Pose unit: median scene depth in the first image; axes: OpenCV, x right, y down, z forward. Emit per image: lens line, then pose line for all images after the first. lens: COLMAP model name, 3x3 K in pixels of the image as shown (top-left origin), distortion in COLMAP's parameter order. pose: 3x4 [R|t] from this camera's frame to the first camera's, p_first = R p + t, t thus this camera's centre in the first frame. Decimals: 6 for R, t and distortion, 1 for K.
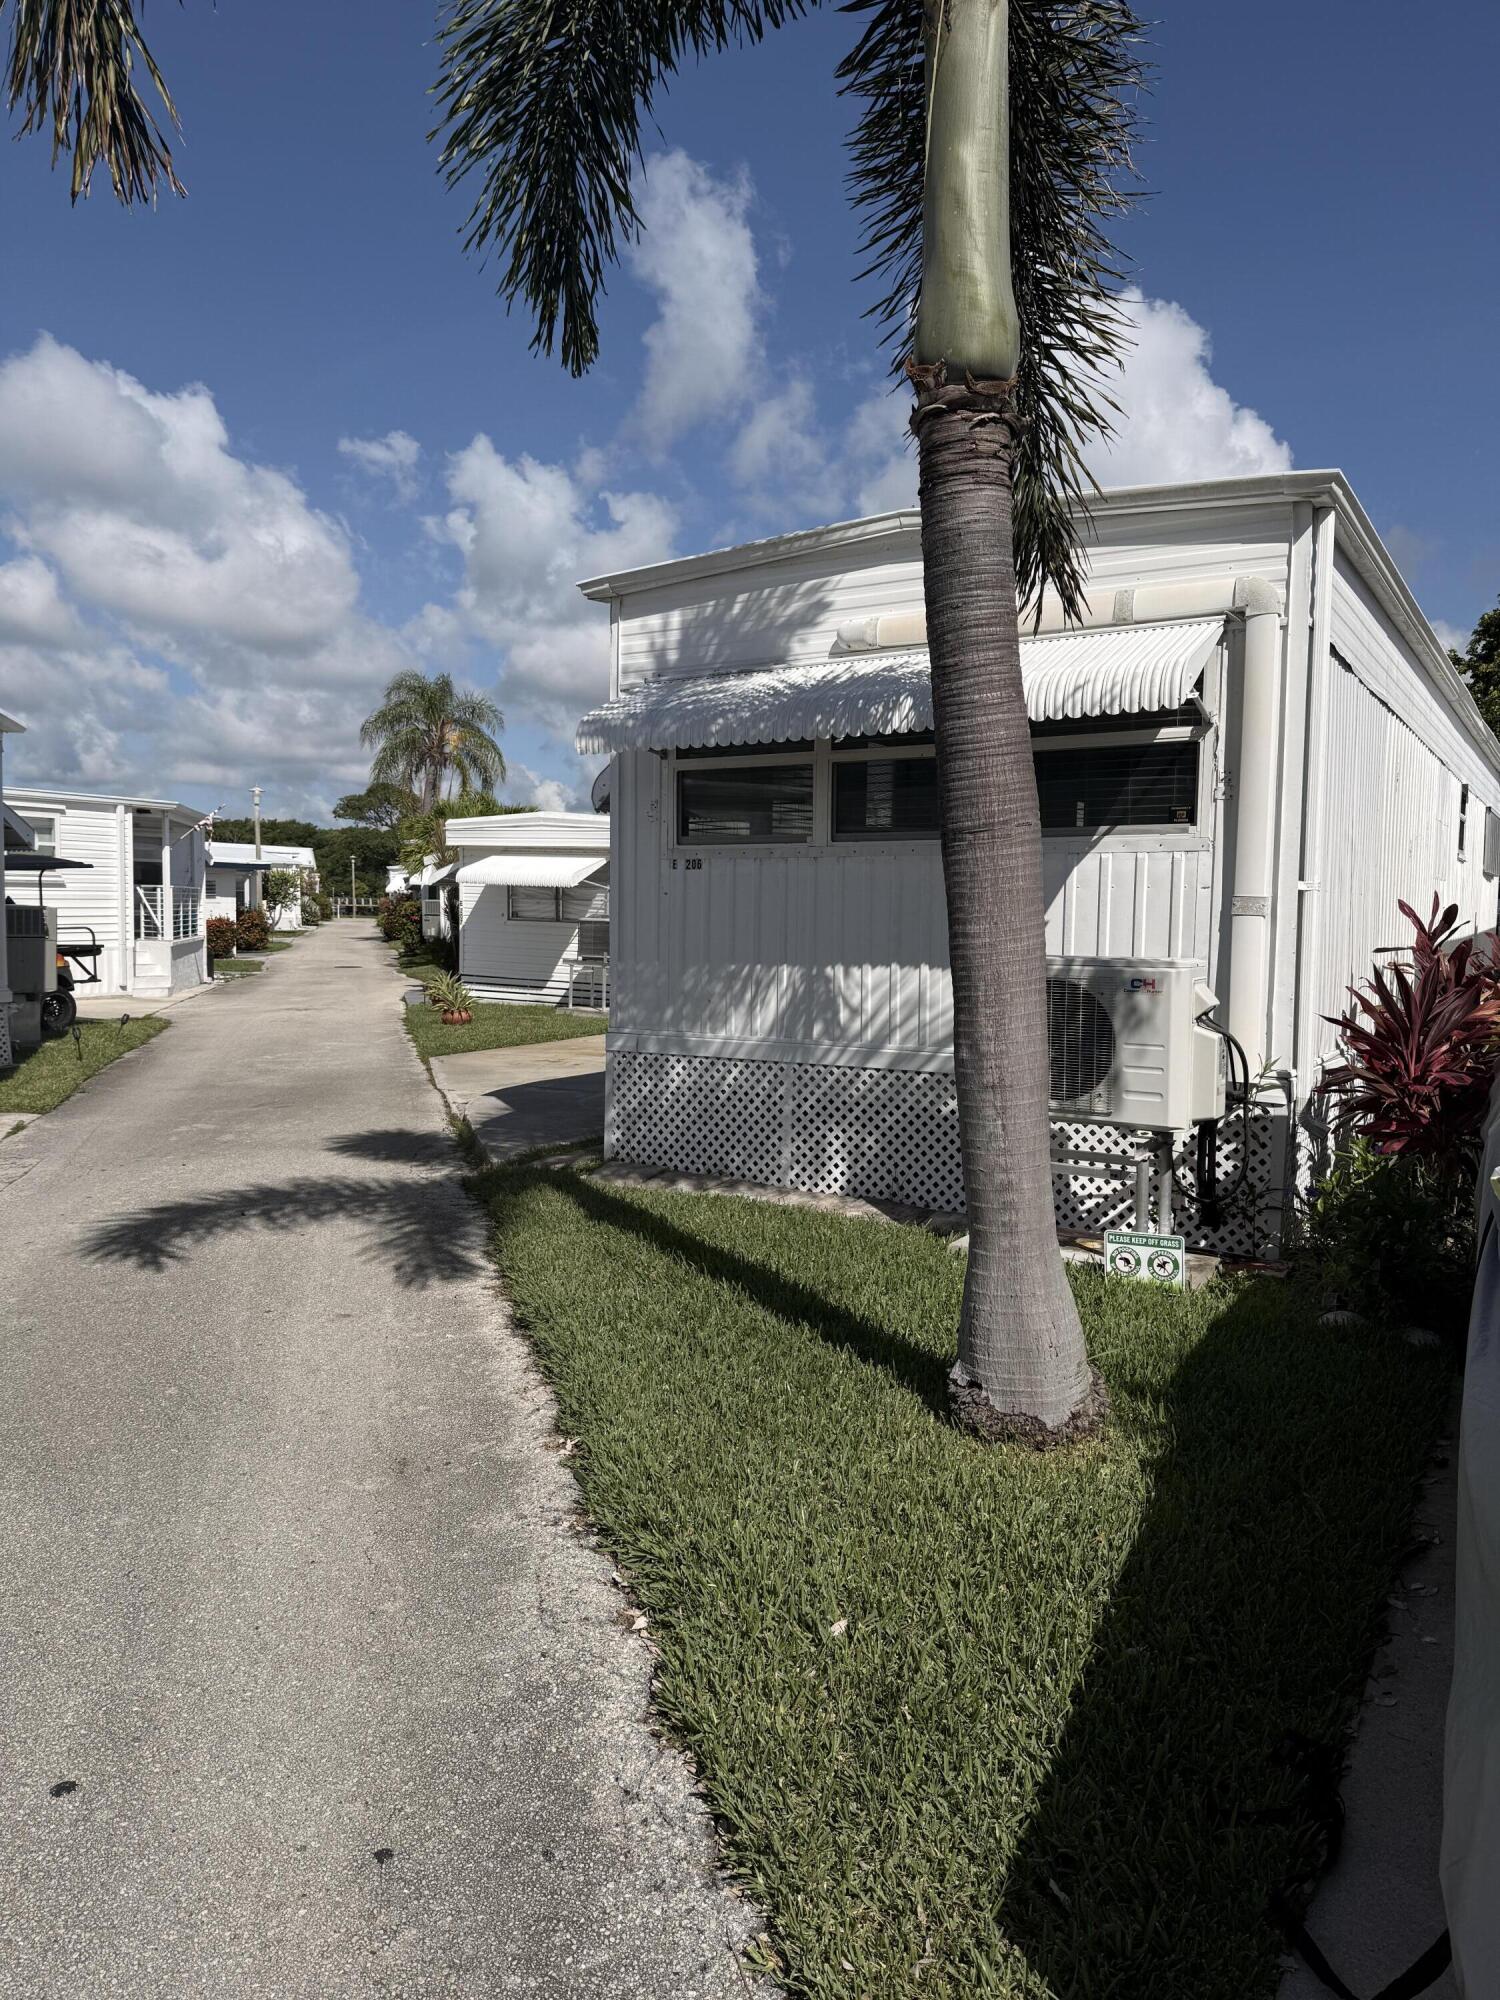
lens RADIAL K [[1376.6, 0, 750.0], [0, 1376.6, 1000.0], [0, 0, 1]] dist [0.183777, -0.000625]
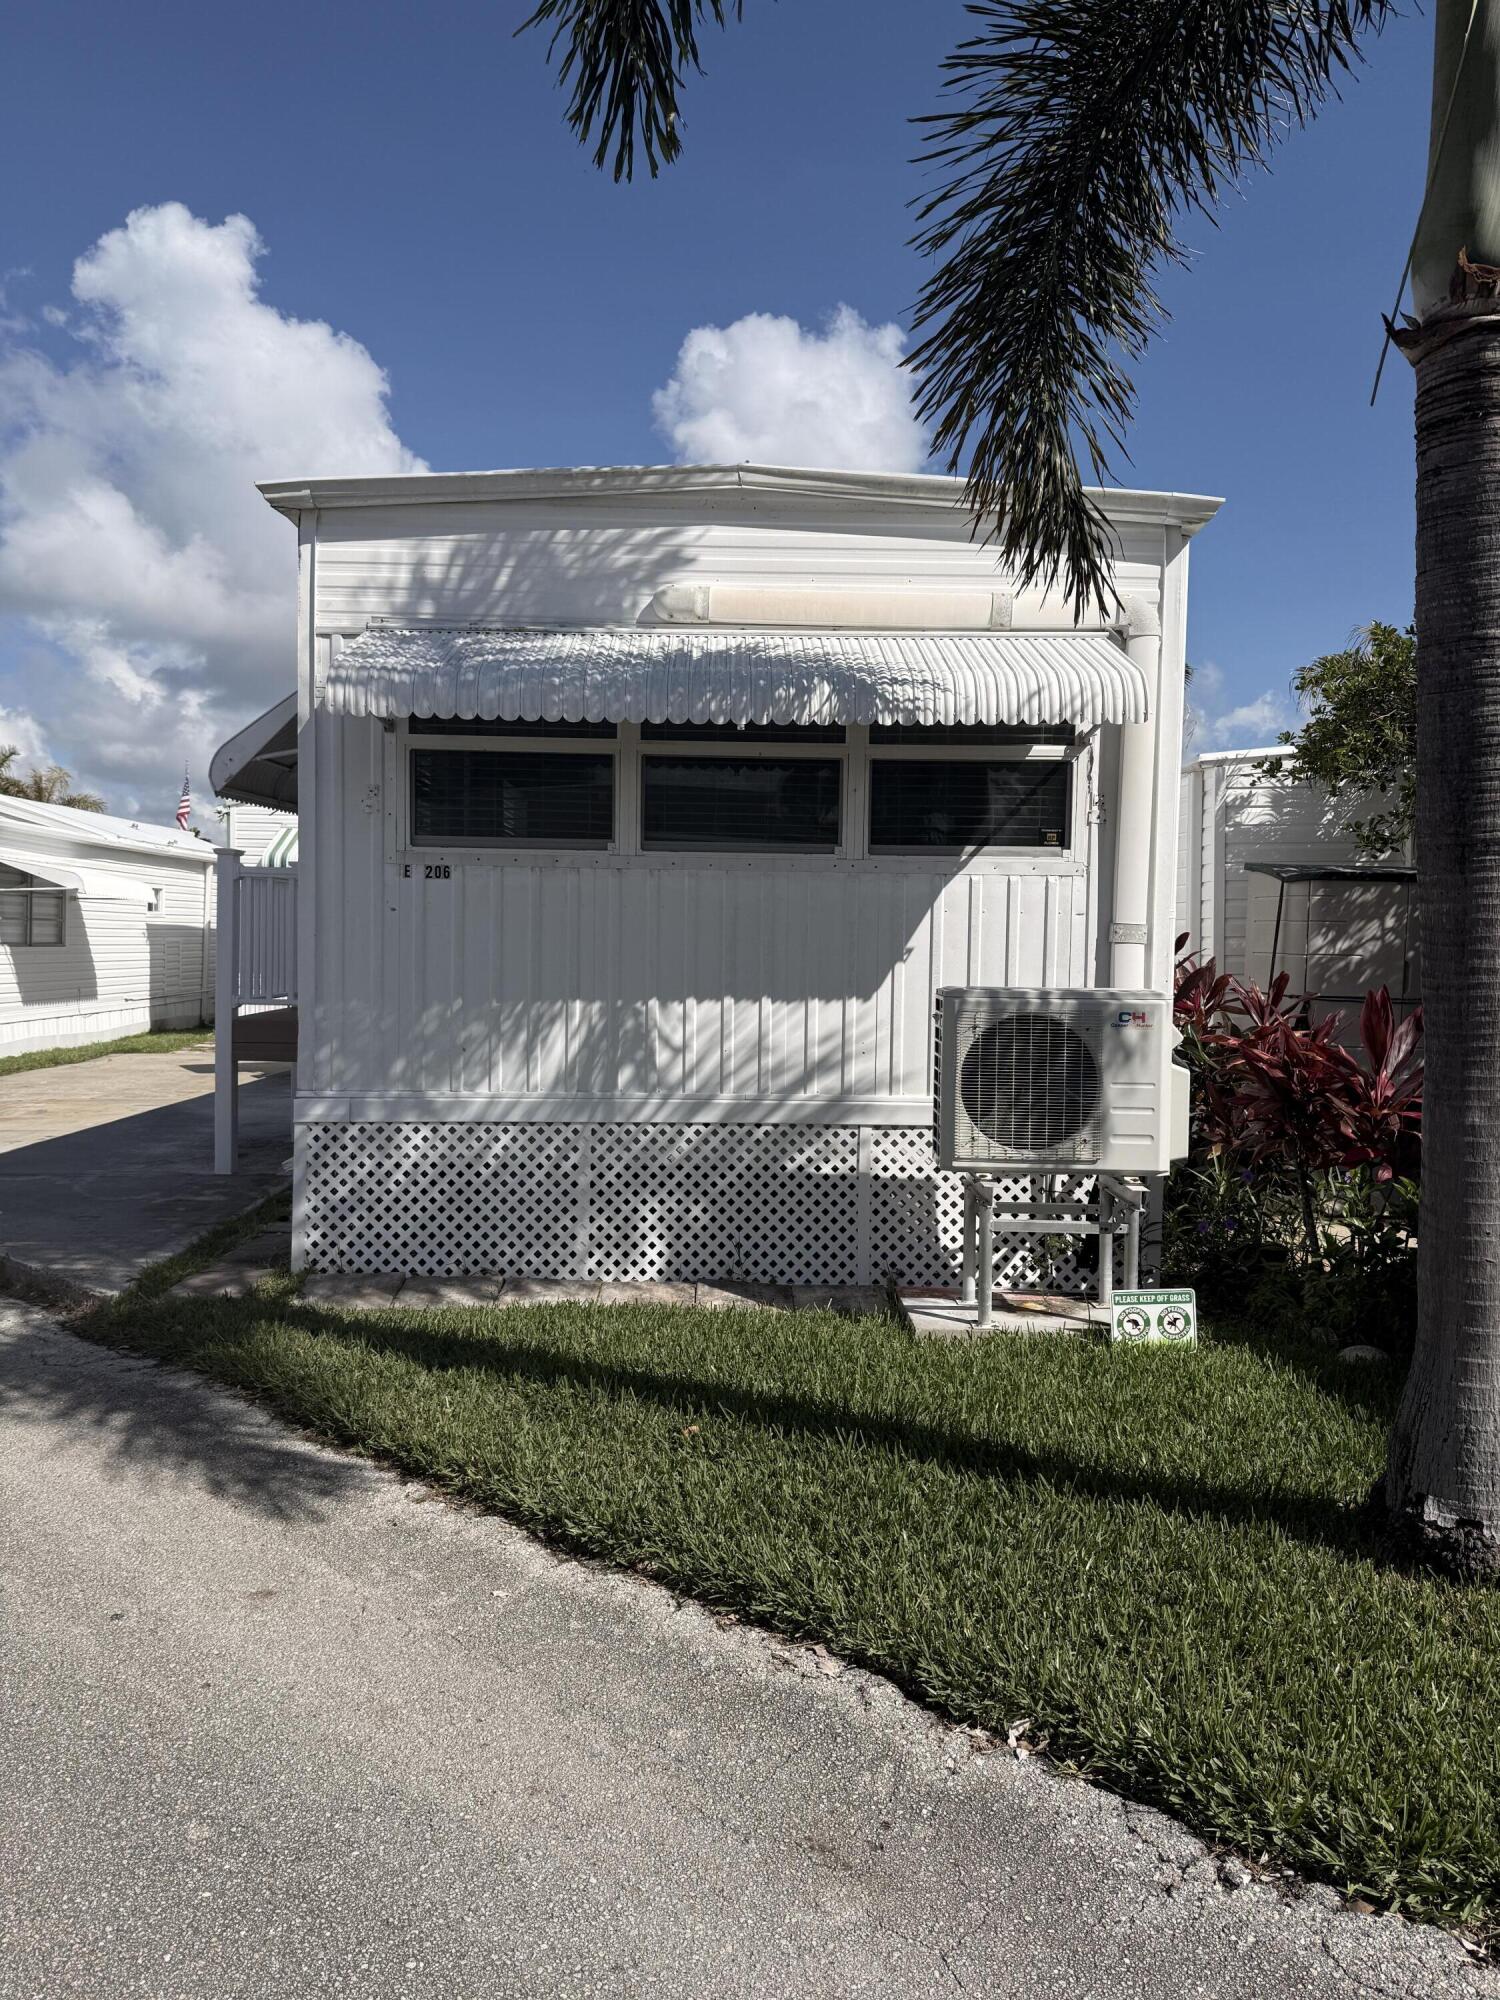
lens RADIAL K [[1381.2, 0, 750.0], [0, 1381.2, 1000.0], [0, 0, 1]] dist [0.190032, -0.224643]
pose [[0.851153, -0.018249, 0.524600, -0.319587], [0.027284, 0.999583, -0.009496, -0.016007], [-0.524208, 0.022396, 0.851296, 0.266988]]
